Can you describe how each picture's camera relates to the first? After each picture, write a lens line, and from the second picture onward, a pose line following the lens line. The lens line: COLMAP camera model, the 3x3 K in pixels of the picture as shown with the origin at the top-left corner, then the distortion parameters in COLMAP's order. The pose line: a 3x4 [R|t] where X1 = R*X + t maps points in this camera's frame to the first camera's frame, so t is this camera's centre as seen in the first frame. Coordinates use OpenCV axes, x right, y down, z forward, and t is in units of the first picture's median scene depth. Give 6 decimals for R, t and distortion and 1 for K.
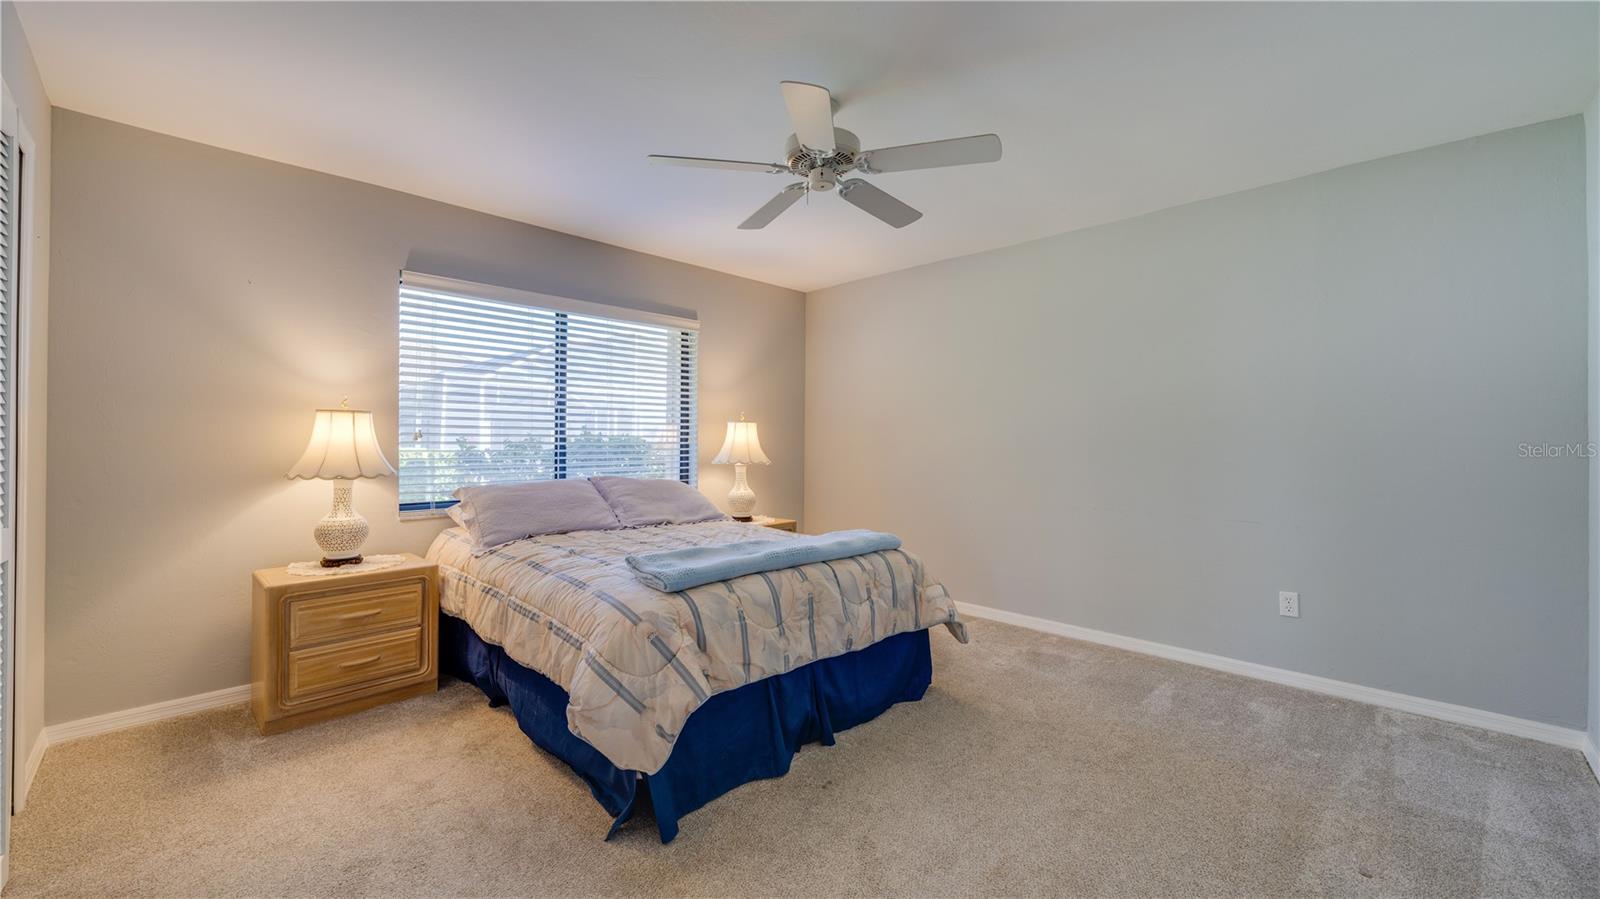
lens RADIAL K [[609.3, 0, 796.8], [0, 609.3, 443.4], [0, 0, 1]] dist [-0.001707, -0.000028]
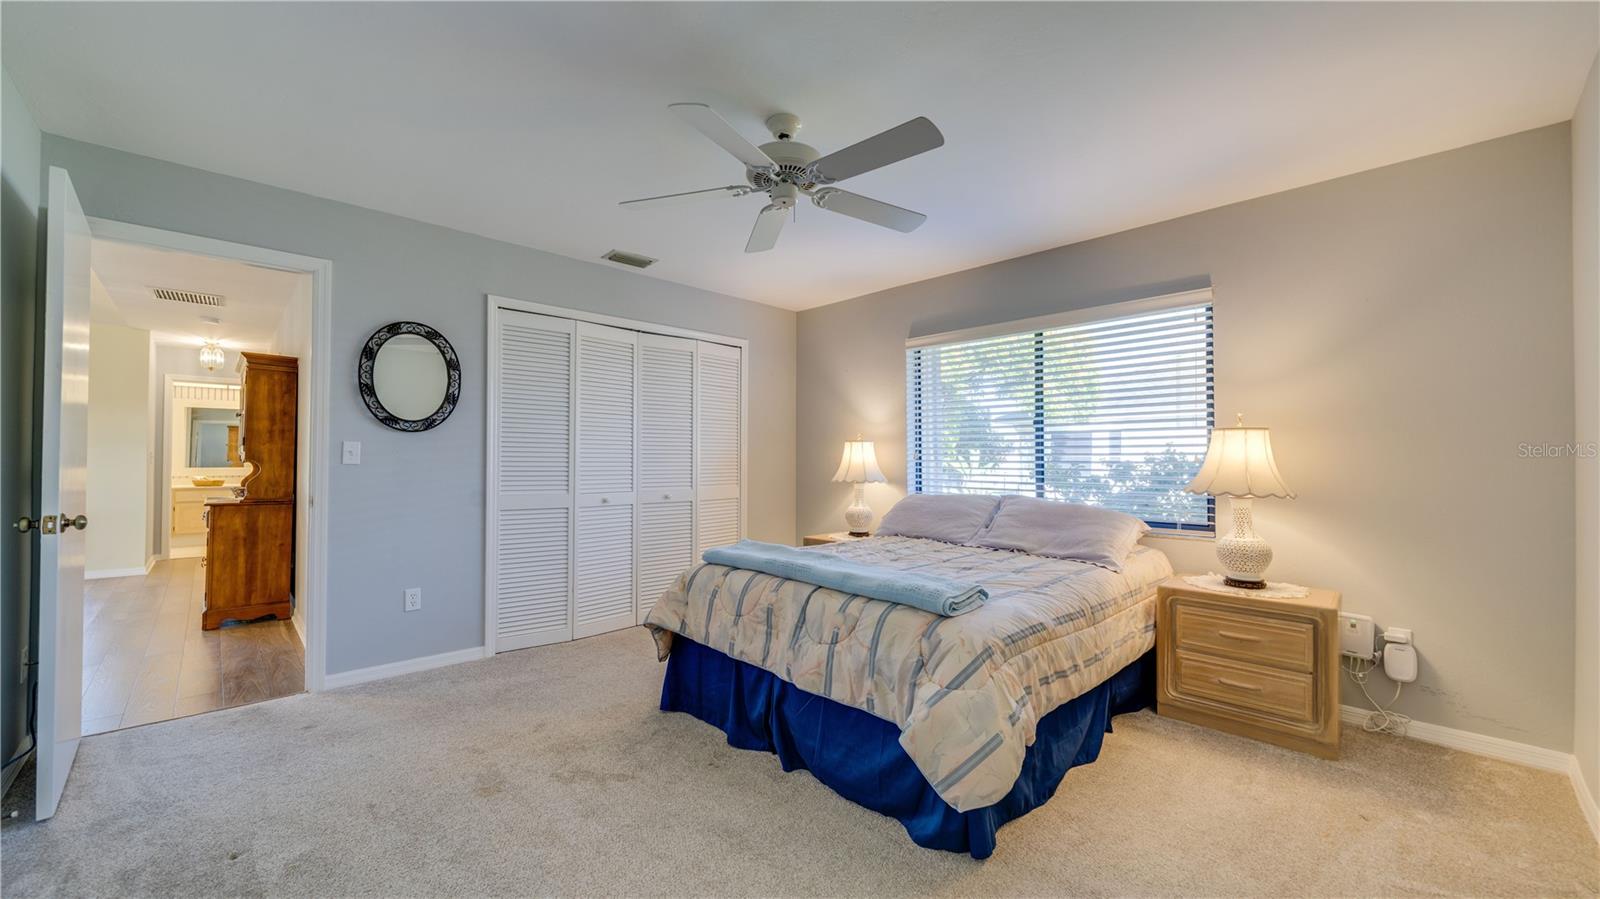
lens RADIAL K [[609.3, 0, 797.1], [0, 609.3, 450.7], [0, 0, 1]] dist [-0.001707, -0.000028]
pose [[-0.017089, -0.017501, -0.999701, 0.919437], [-0.007971, 0.999817, -0.017366, 0.002884], [0.999822, 0.007672, -0.017226, 0.918489]]
